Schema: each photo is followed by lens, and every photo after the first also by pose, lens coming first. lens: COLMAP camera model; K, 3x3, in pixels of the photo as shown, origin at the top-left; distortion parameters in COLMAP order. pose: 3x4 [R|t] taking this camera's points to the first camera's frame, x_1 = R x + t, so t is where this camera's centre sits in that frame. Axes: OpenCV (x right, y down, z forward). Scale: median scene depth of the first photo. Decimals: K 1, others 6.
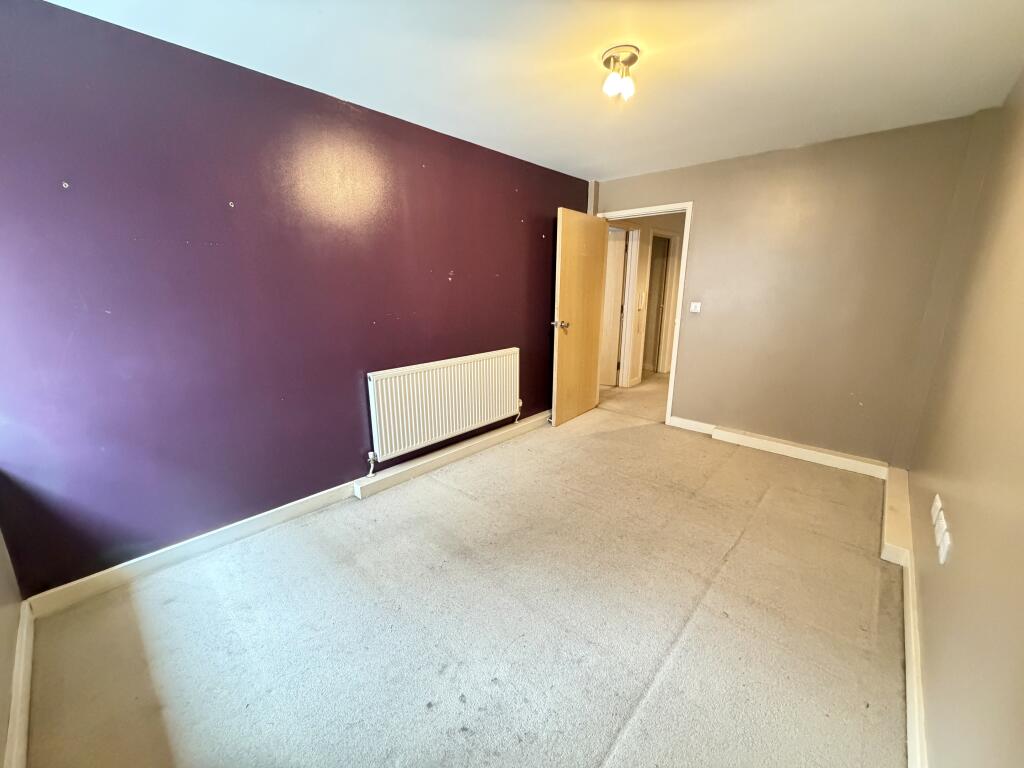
lens RADIAL K [[413.5, 0, 507.6], [0, 413.5, 372.9], [0, 0, 1]] dist [0.000400, 0.000062]
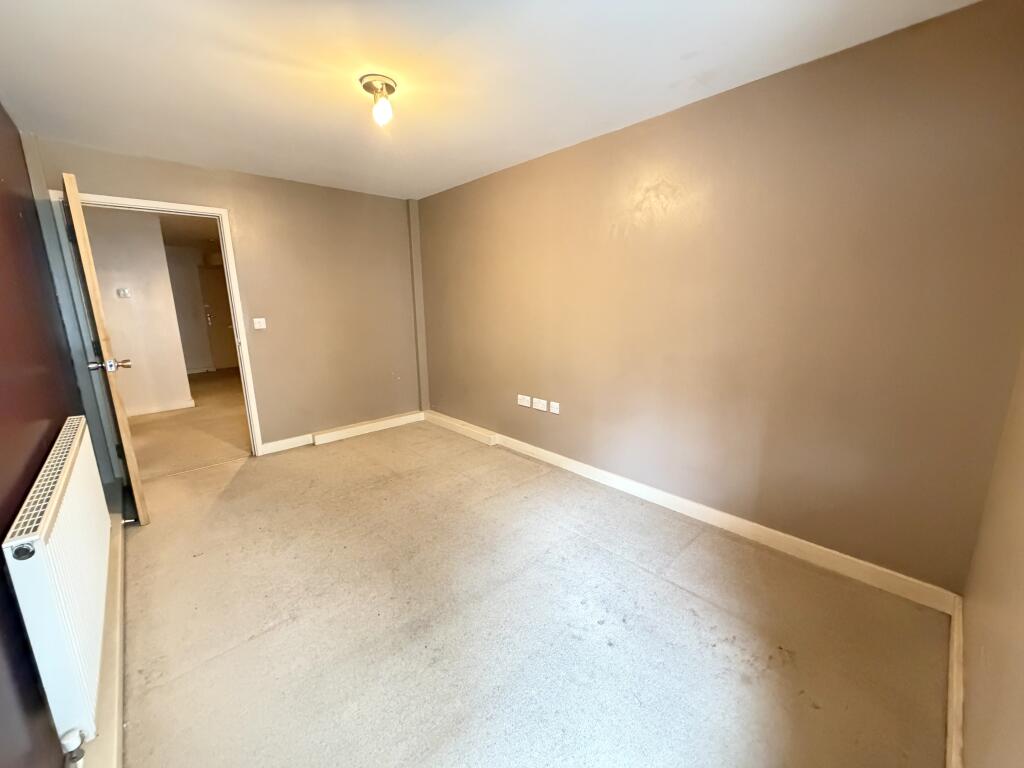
lens RADIAL K [[404.3, 0, 512.0], [0, 404.3, 384.0], [0, 0, 1]] dist [-0.000702, -0.000046]
pose [[0.074913, -0.208098, 0.975235, -0.522739], [0.222851, 0.956742, 0.187034, -0.085918], [-0.971970, 0.203321, 0.118047, 0.432758]]
